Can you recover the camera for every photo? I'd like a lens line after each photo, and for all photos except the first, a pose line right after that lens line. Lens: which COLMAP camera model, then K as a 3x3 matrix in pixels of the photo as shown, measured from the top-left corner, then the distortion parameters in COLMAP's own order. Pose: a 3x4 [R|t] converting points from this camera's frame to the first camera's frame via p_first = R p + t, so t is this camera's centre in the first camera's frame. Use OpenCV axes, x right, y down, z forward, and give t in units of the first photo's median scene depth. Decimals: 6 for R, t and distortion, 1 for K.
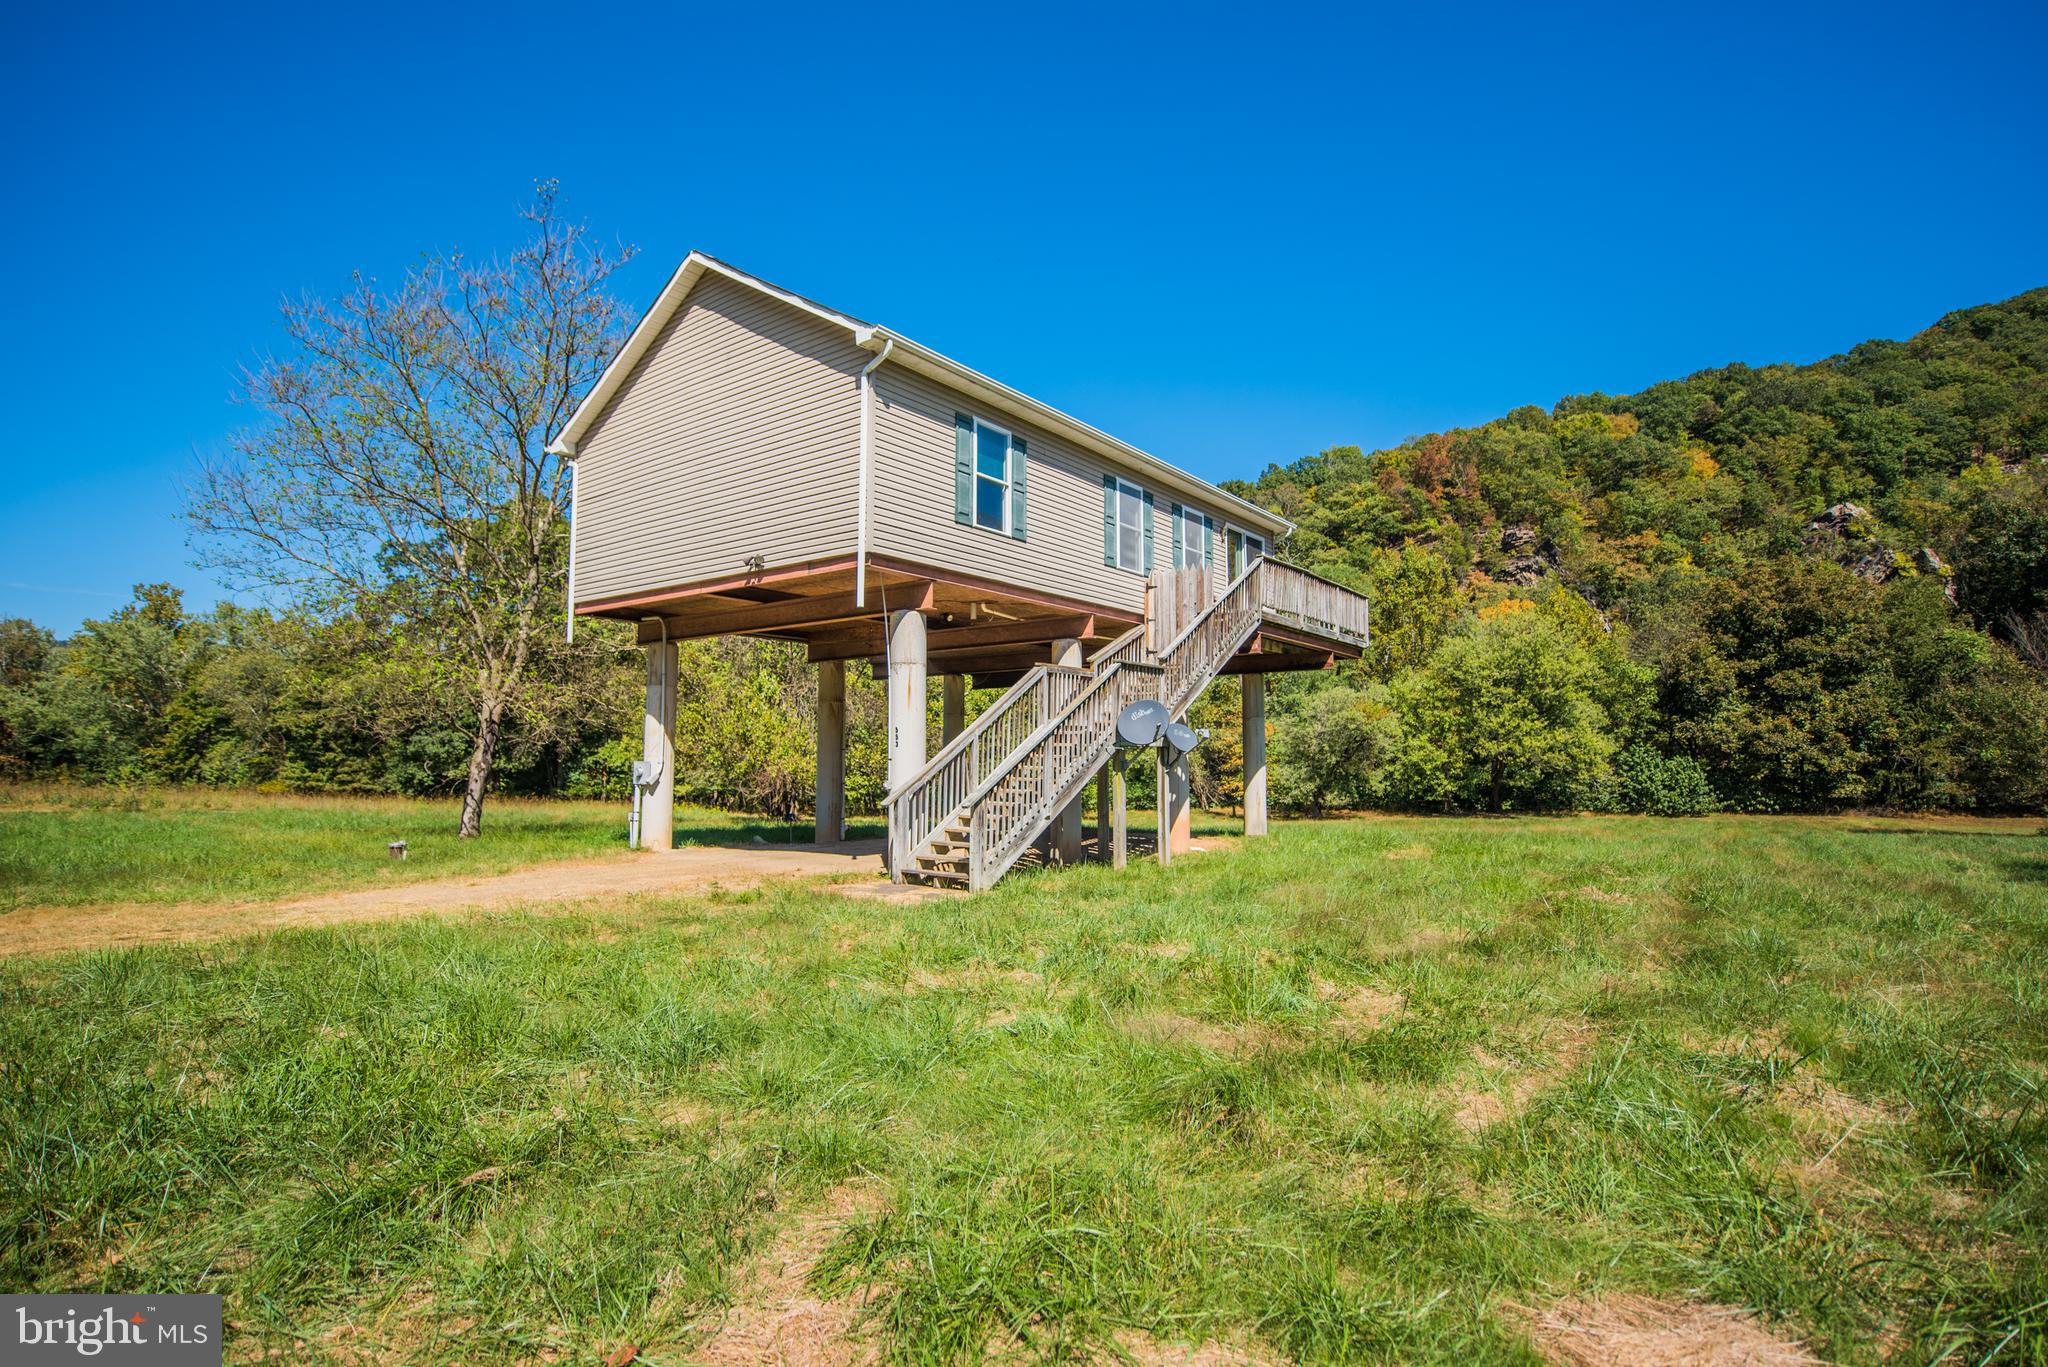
lens RADIAL K [[1012.9, 0, 1024.0], [0, 1012.9, 683.5], [0, 0, 1]] dist [-0.004367, -0.001122]
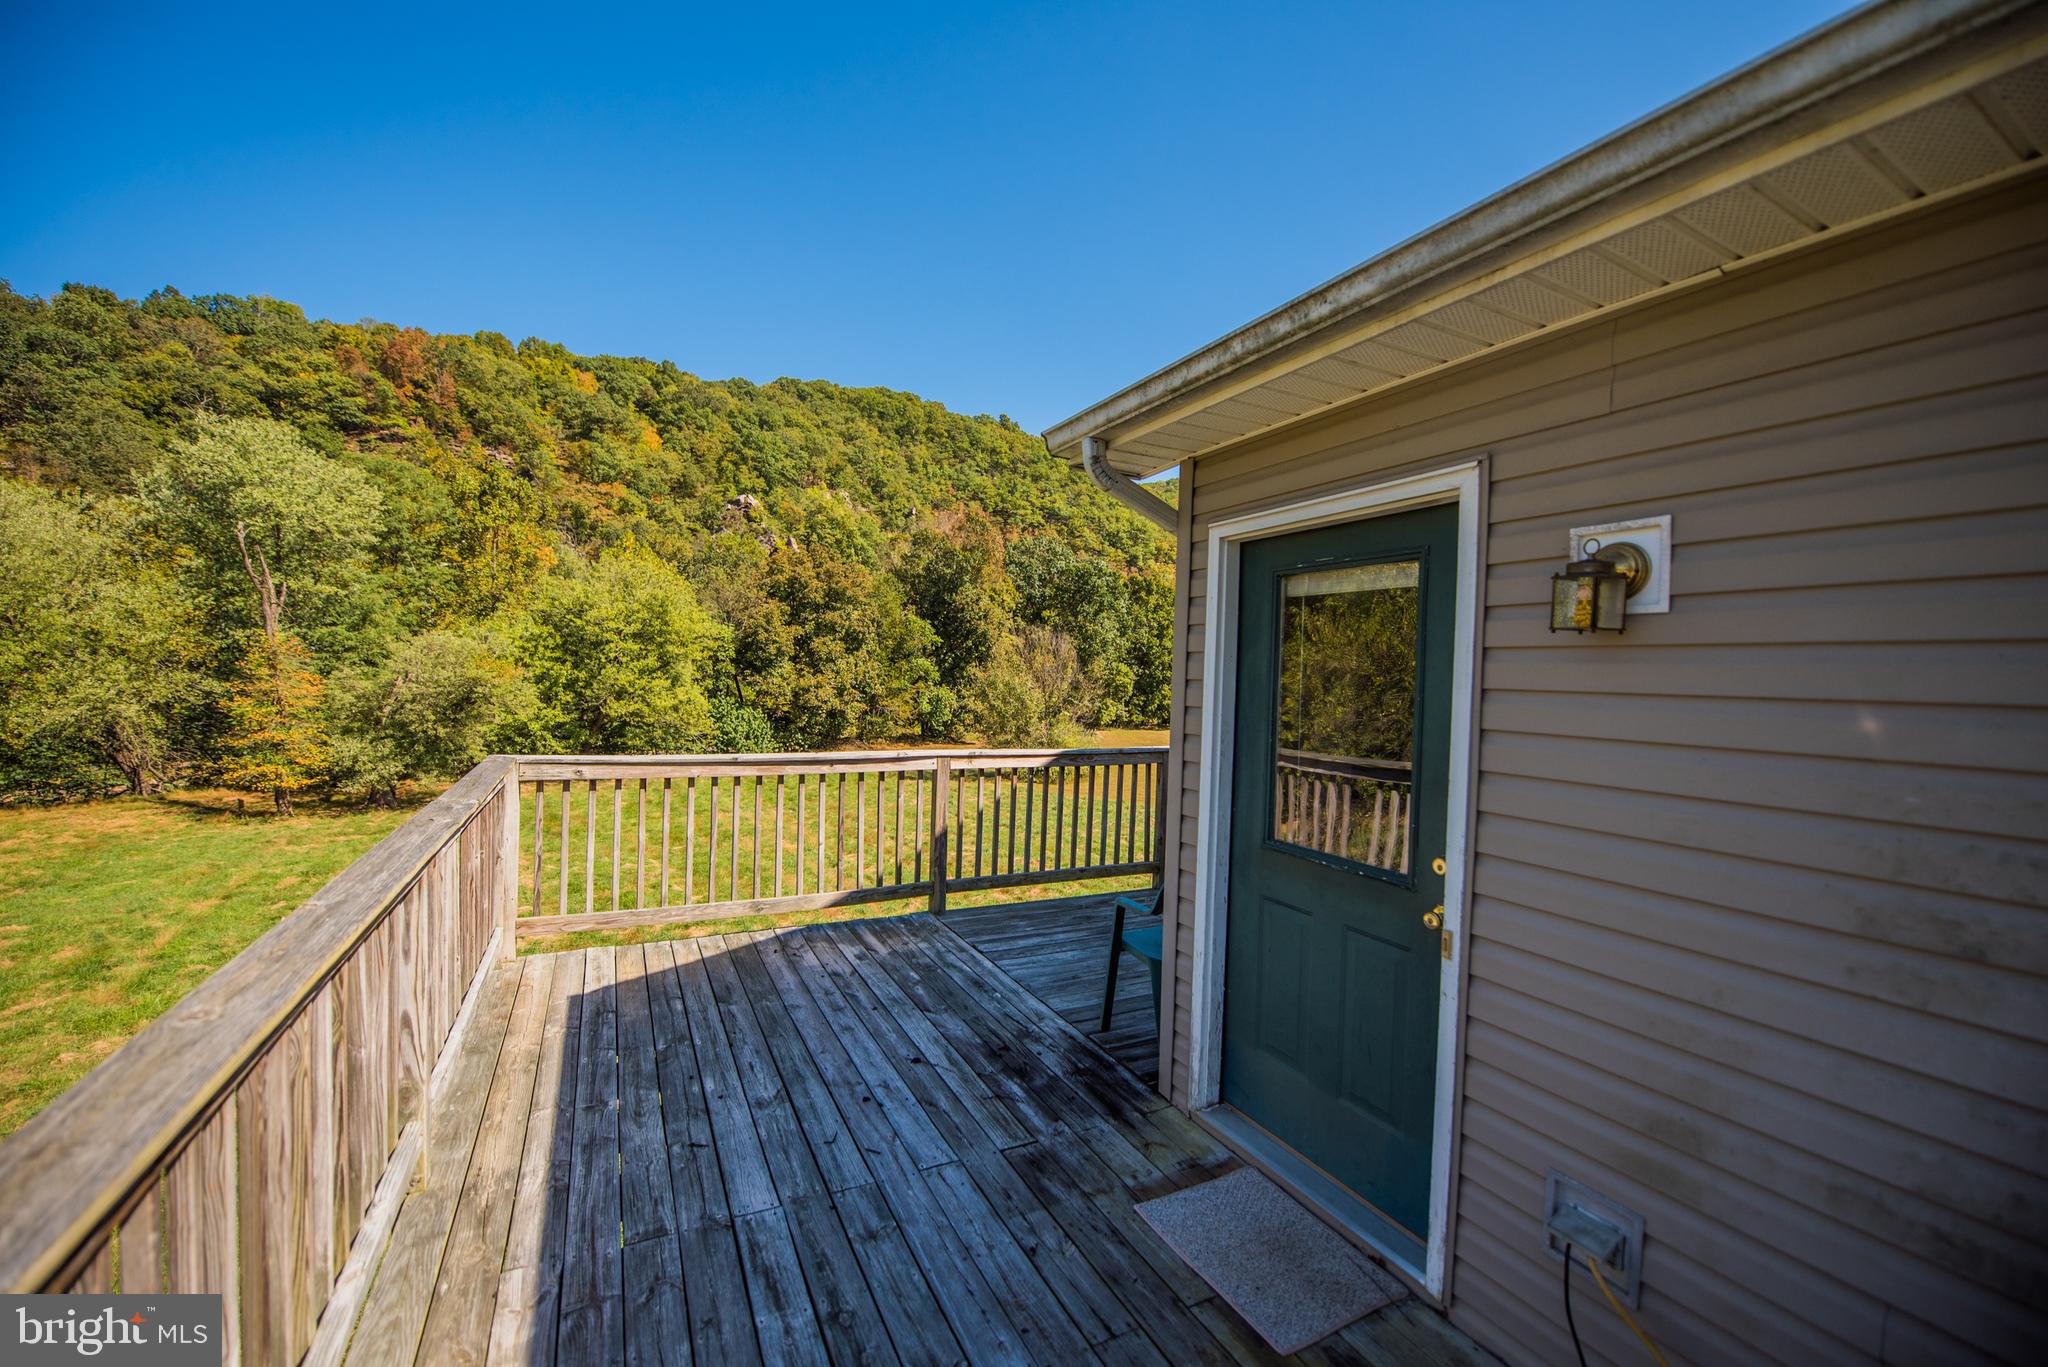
lens RADIAL K [[815.8, 0, 1020.5], [0, 815.8, 682.5], [0, 0, 1]] dist [-0.012287, -0.003438]
pose [[0.438994, 0.002508, 0.898487, -0.037807], [-0.101034, 0.993791, 0.046590, -0.028225], [-0.892792, -0.111230, 0.436521, 0.325527]]
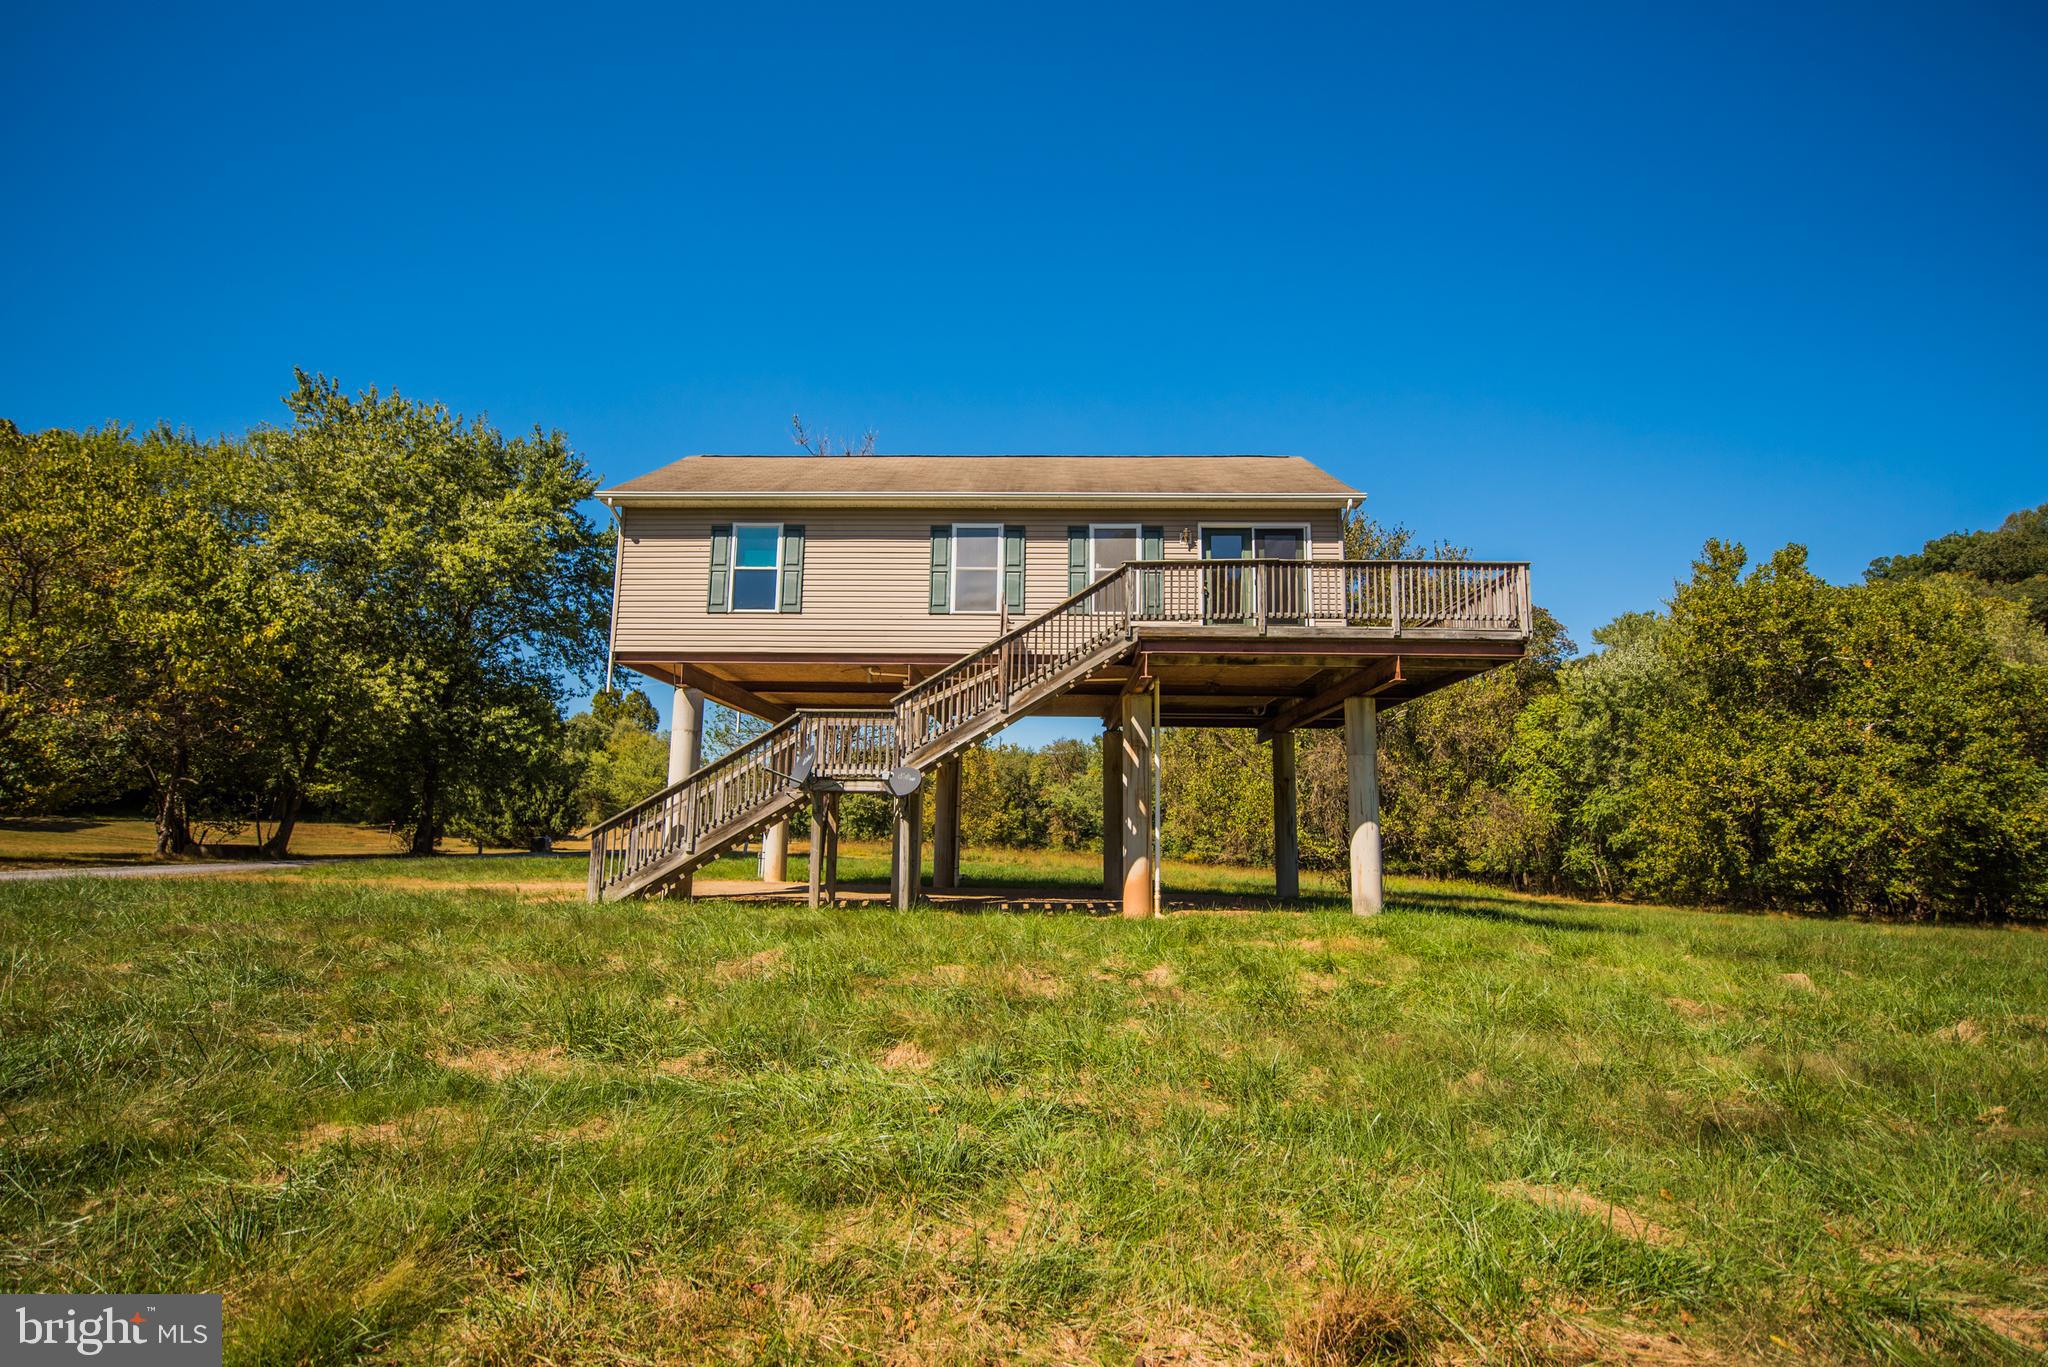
lens RADIAL K [[988.5, 0, 1027.5], [0, 988.5, 689.9], [0, 0, 1]] dist [-0.021297, 0.000037]
pose [[0.592608, -0.116095, -0.797081, 0.187804], [0.055298, 0.993088, -0.103530, 0.013936], [0.803591, 0.017276, 0.594932, 0.099068]]
